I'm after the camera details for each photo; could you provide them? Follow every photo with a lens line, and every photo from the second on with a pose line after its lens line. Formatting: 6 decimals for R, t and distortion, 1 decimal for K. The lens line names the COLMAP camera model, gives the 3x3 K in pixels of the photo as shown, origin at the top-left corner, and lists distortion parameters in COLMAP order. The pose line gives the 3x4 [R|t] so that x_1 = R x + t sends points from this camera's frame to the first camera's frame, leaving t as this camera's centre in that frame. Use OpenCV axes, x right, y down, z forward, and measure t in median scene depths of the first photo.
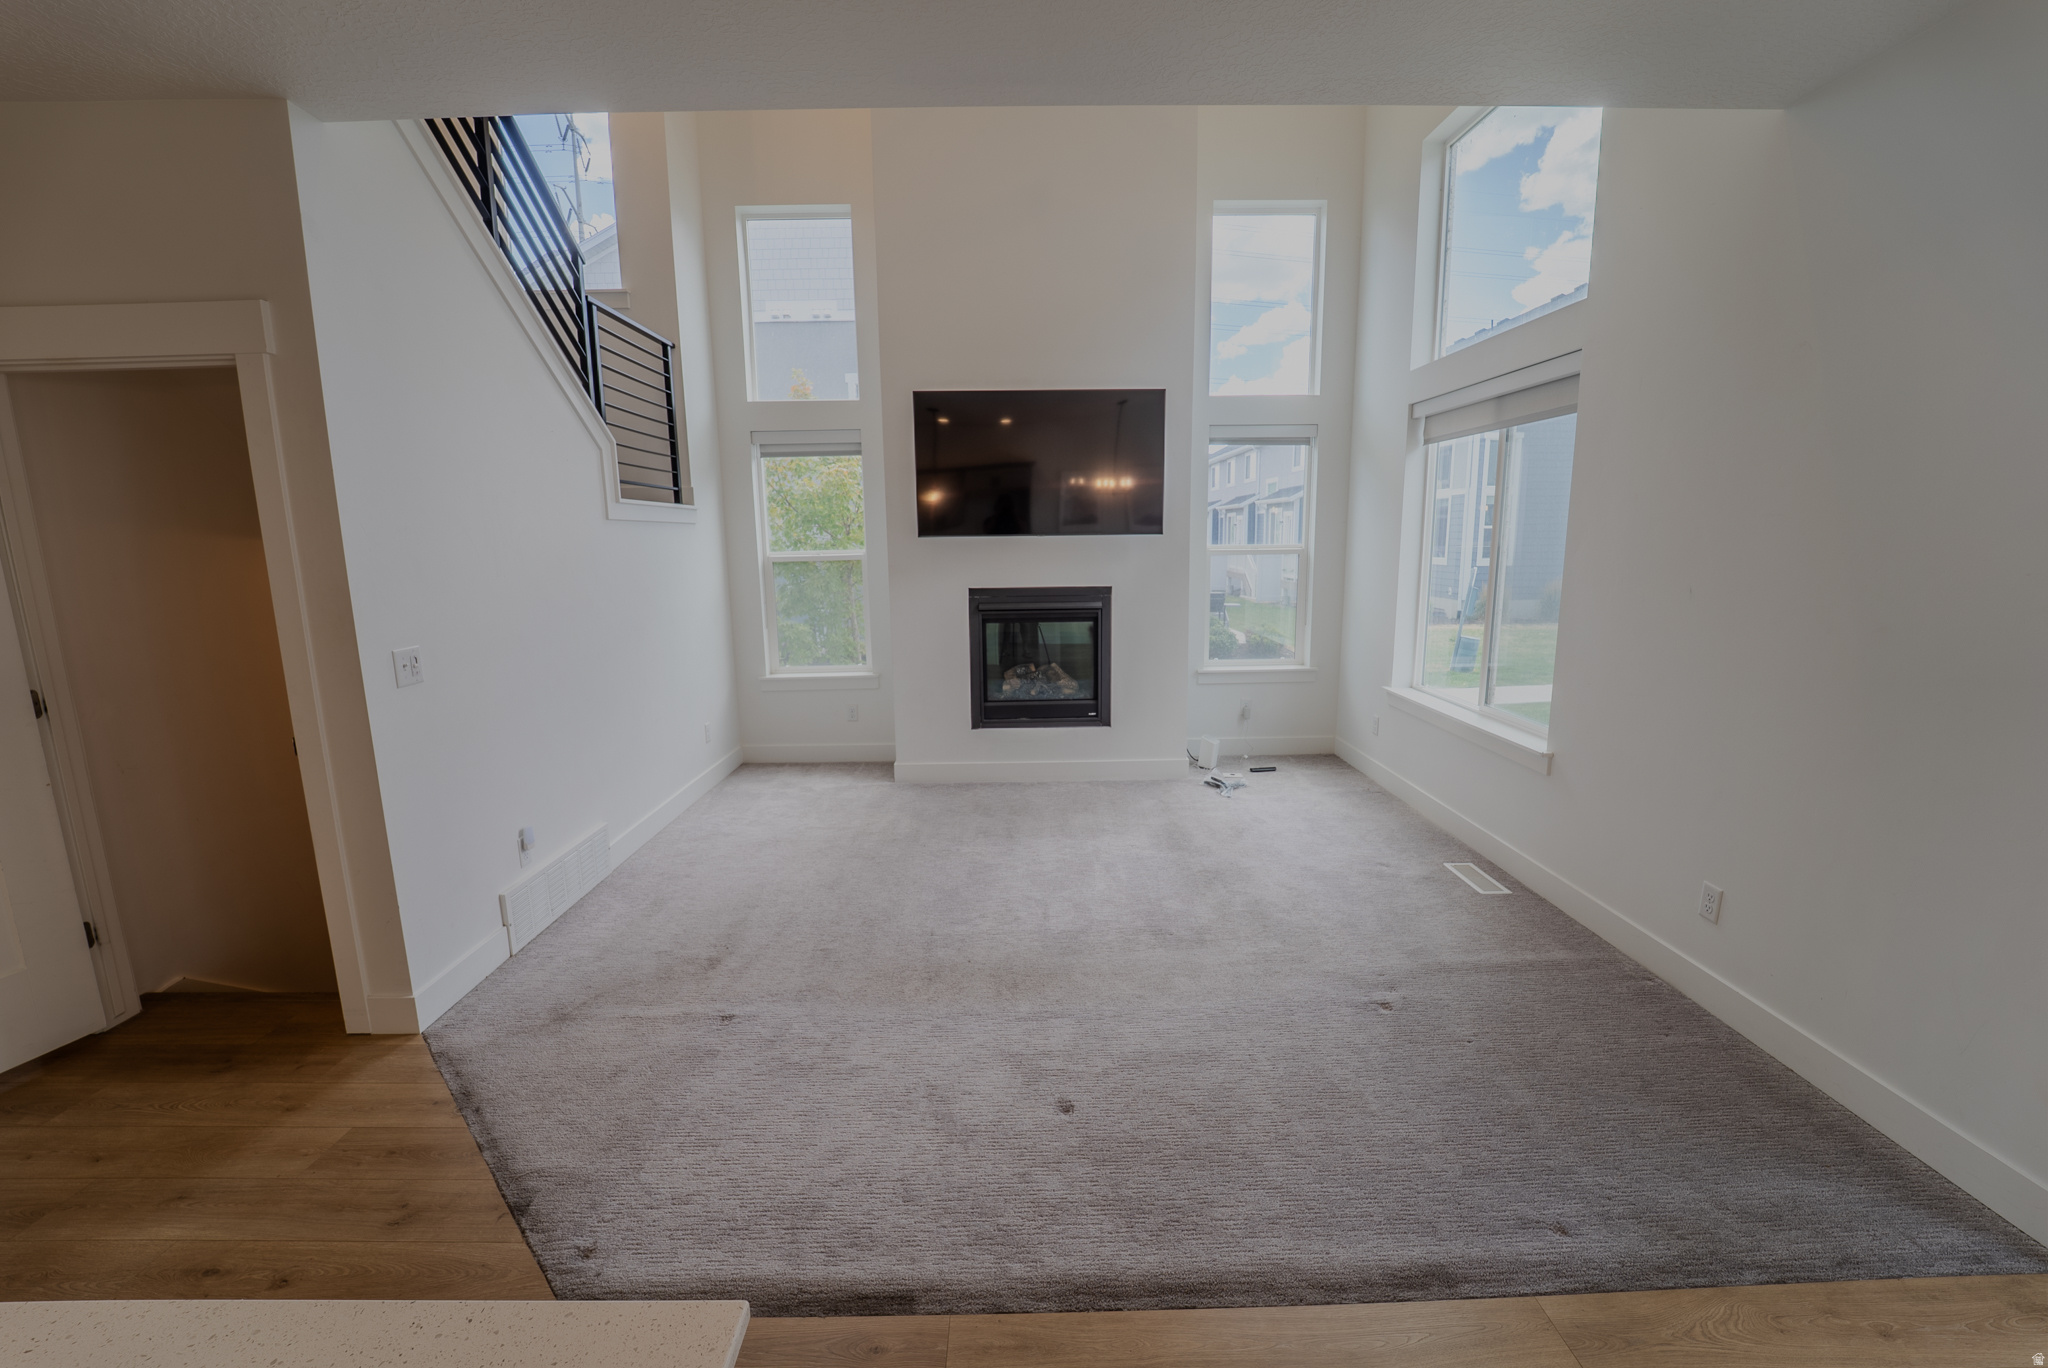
lens RADIAL K [[839.0, 0, 1029.5], [0, 839.0, 682.9], [0, 0, 1]] dist [-0.019725, -0.000112]
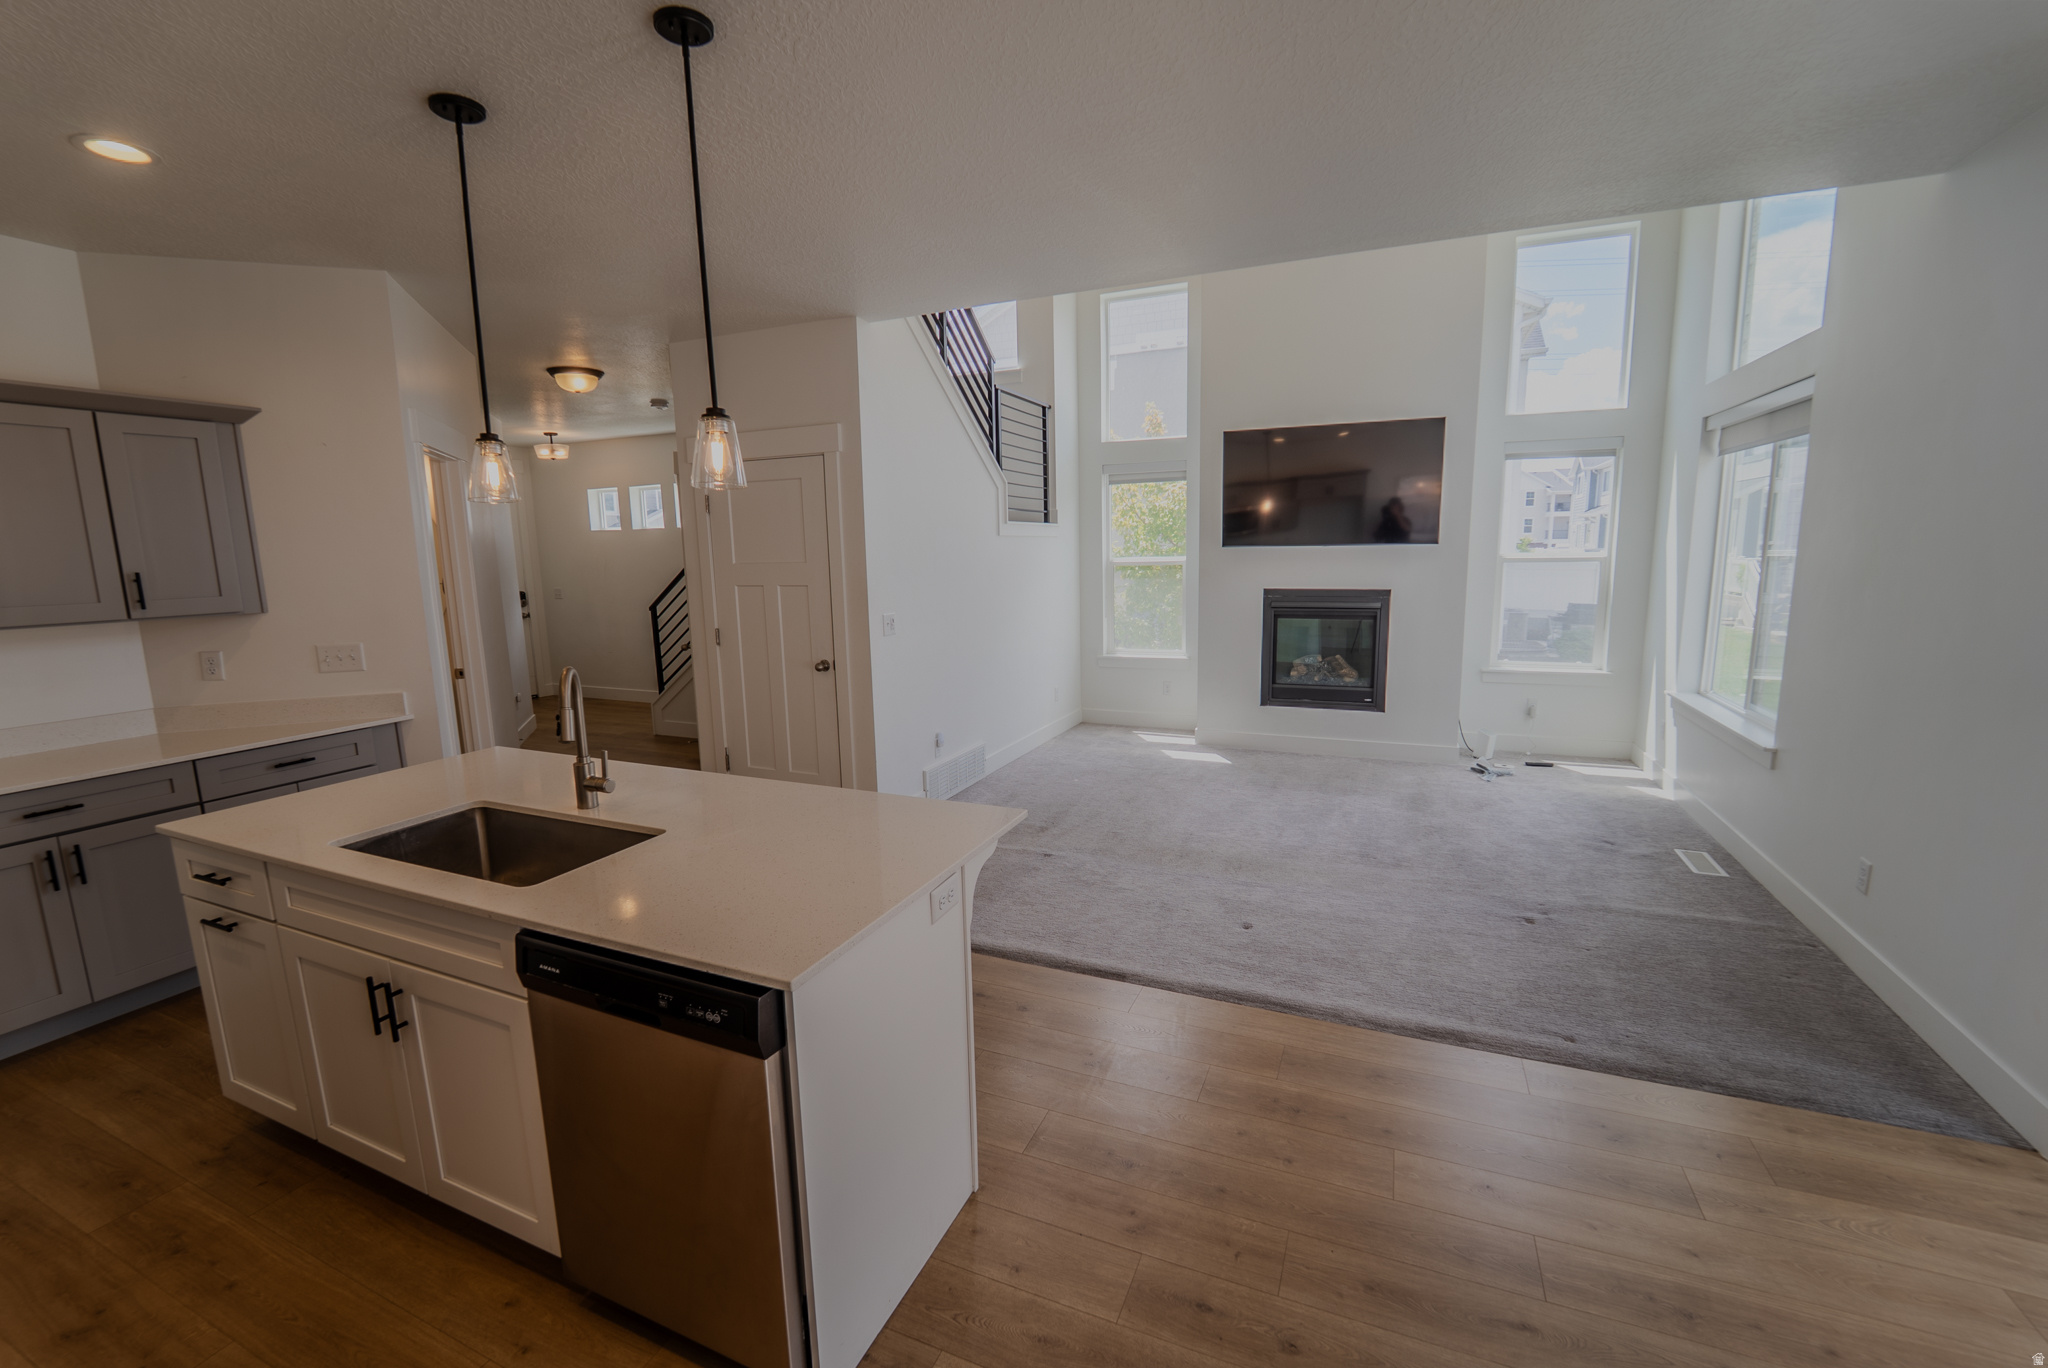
lens RADIAL K [[839.0, 0, 1029.5], [0, 839.0, 682.9], [0, 0, 1]] dist [-0.019725, -0.000112]
pose [[0.911630, 0.061457, -0.406391, 0.156065], [-0.064272, 0.997910, 0.006733, 0.048008], [0.405955, 0.019982, 0.913674, -0.316364]]
